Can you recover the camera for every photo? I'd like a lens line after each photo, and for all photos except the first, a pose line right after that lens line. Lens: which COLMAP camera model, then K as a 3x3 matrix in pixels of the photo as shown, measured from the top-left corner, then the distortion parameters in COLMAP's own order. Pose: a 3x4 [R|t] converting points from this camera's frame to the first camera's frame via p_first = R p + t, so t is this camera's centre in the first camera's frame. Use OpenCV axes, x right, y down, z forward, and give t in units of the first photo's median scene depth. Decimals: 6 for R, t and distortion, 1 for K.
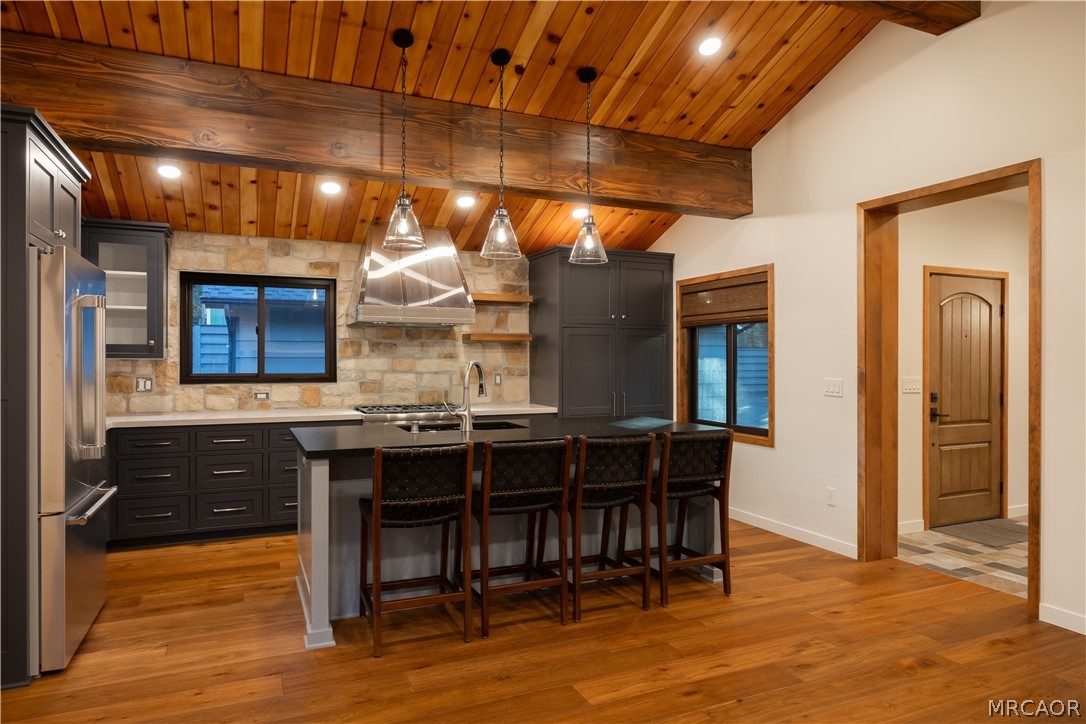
lens RADIAL K [[665.6, 0, 566.1], [0, 665.6, 359.1], [0, 0, 1]] dist [-0.017776, 0.007431]
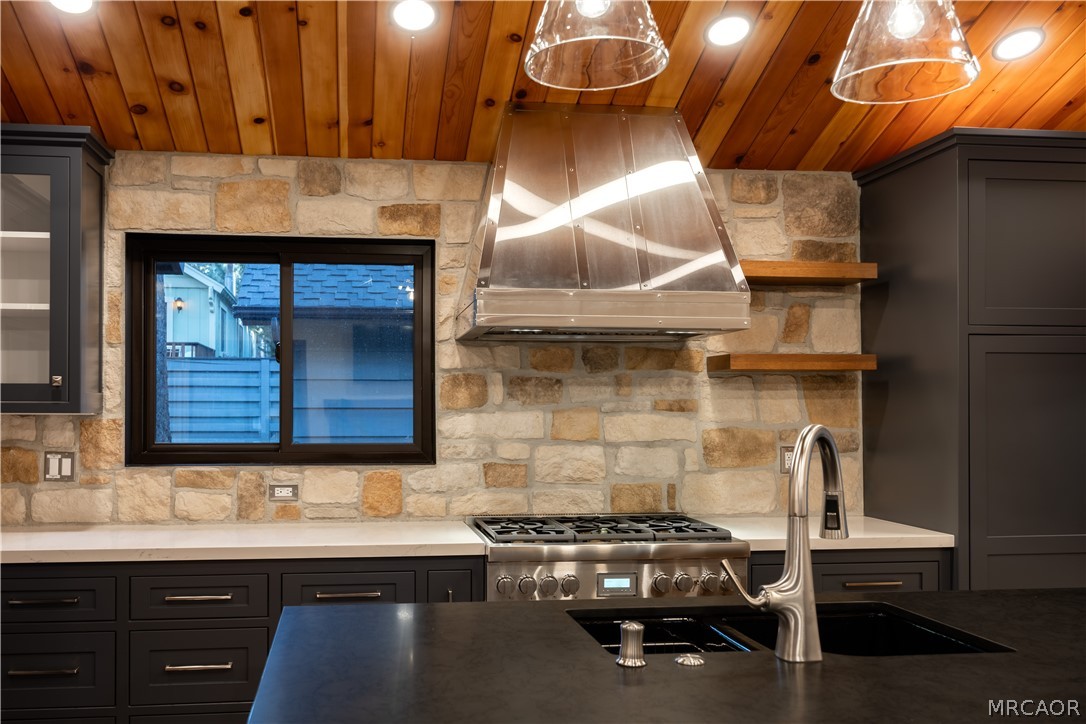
lens RADIAL K [[995.1, 0, 484.3], [0, 995.1, 395.7], [0, 0, 1]] dist [0.007753, 0.000000]
pose [[0.948698, -0.003903, -0.316160, -0.096566], [0.000017, 0.999924, -0.012292, -0.004025], [0.316184, 0.011656, 0.948626, 0.360508]]
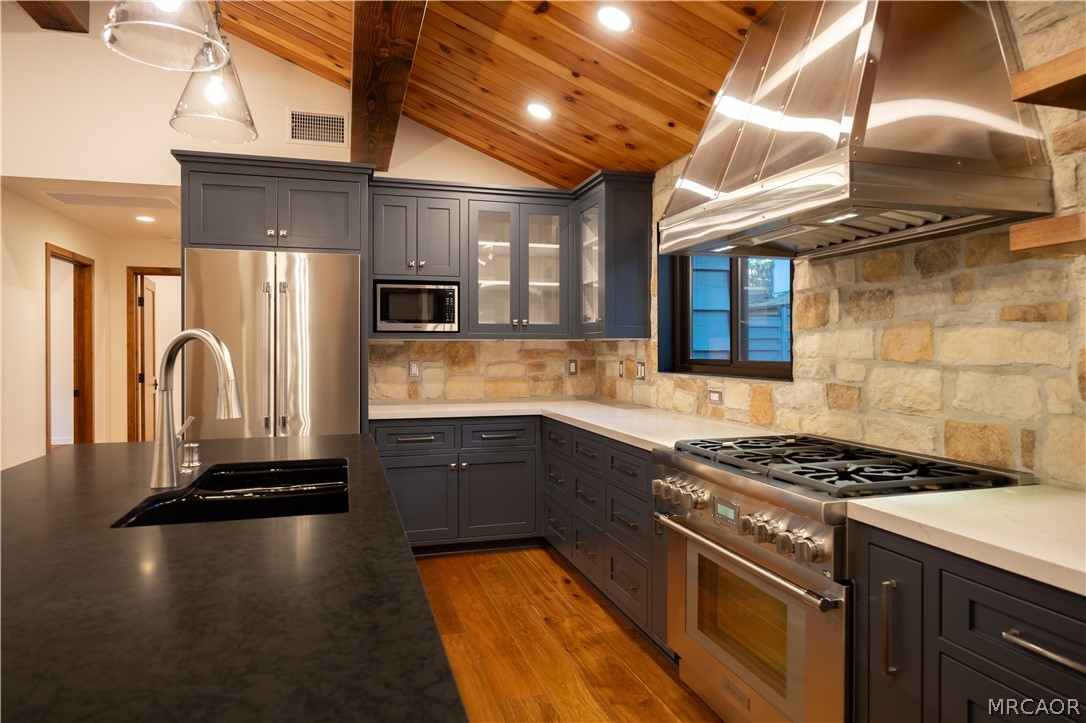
lens RADIAL K [[644.0, 0, 532.1], [0, 644.0, 348.6], [0, 0, 1]] dist [-0.001074, -0.008877]
pose [[-0.184096, -0.004597, -0.982898, 0.156271], [-0.000261, 0.999989, -0.004628, 0.013197], [0.982908, -0.000595, -0.184095, 0.910636]]
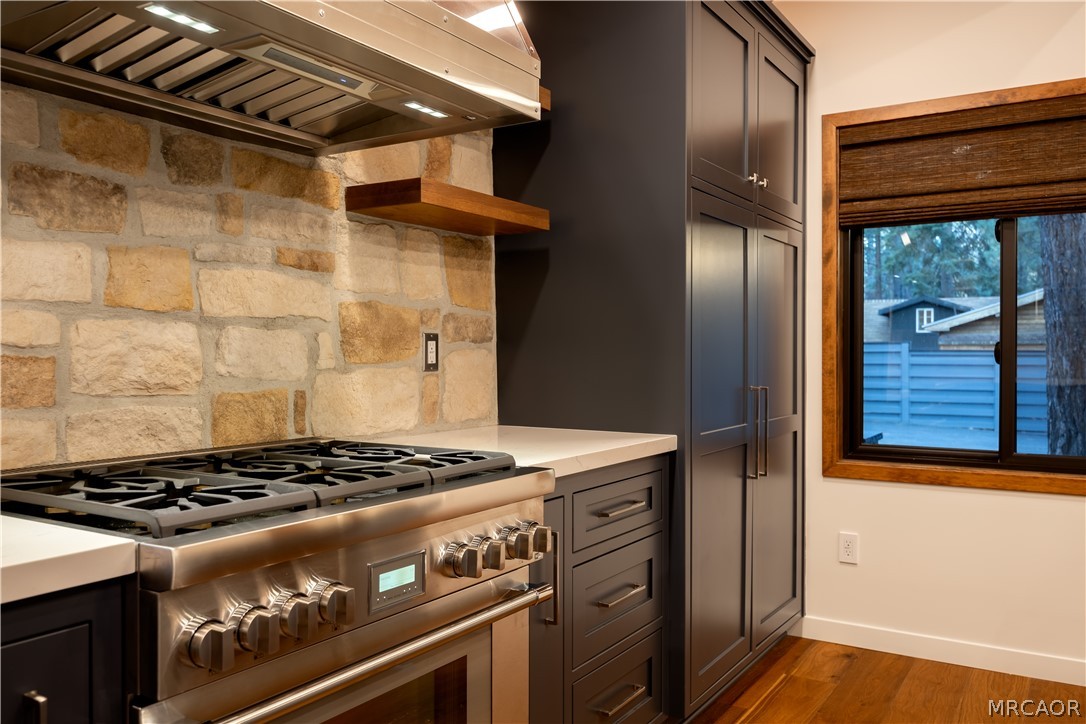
lens RADIAL K [[890.6, 0, 552.7], [0, 890.6, 357.0], [0, 0, 1]] dist [0.010348, -0.012128]
pose [[0.846561, -0.002095, 0.532288, -0.309669], [-0.001679, 0.999977, 0.006605, 0.033925], [-0.532290, -0.006486, 0.846537, 0.705075]]
